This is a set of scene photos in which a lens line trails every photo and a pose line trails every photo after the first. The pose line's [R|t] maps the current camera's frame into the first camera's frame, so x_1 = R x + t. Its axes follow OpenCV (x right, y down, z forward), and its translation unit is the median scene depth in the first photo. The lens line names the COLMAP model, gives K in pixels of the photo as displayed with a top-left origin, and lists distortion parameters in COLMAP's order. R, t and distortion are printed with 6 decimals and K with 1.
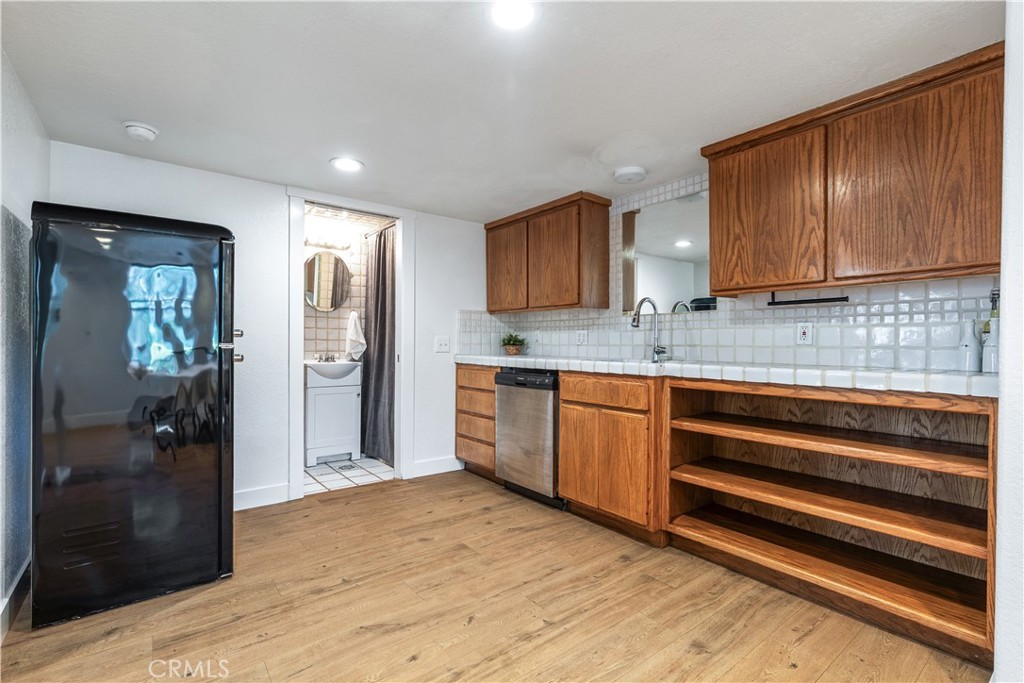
lens RADIAL K [[461.2, 0, 510.7], [0, 461.2, 345.0], [0, 0, 1]] dist [-0.001073, -0.000426]
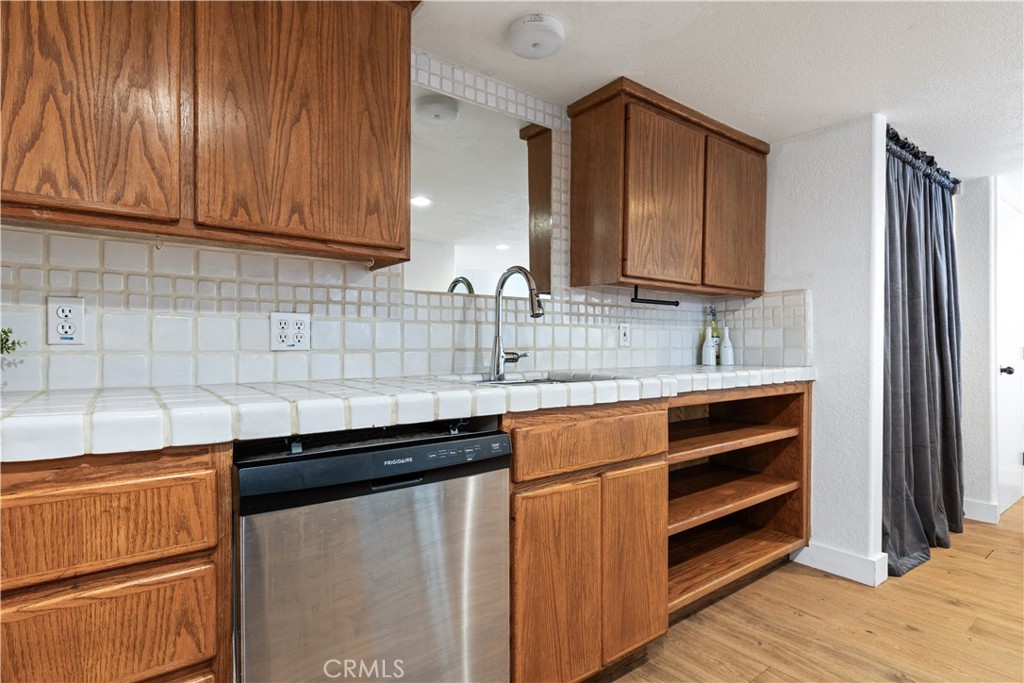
lens RADIAL K [[528.3, 0, 510.3], [0, 528.3, 347.2], [0, 0, 1]] dist [0.010733, -0.001430]
pose [[0.002530, -0.016297, 0.999864, -0.426571], [-0.001535, 0.999866, 0.016301, -0.014889], [-0.999996, -0.001576, 0.002505, 1.175579]]
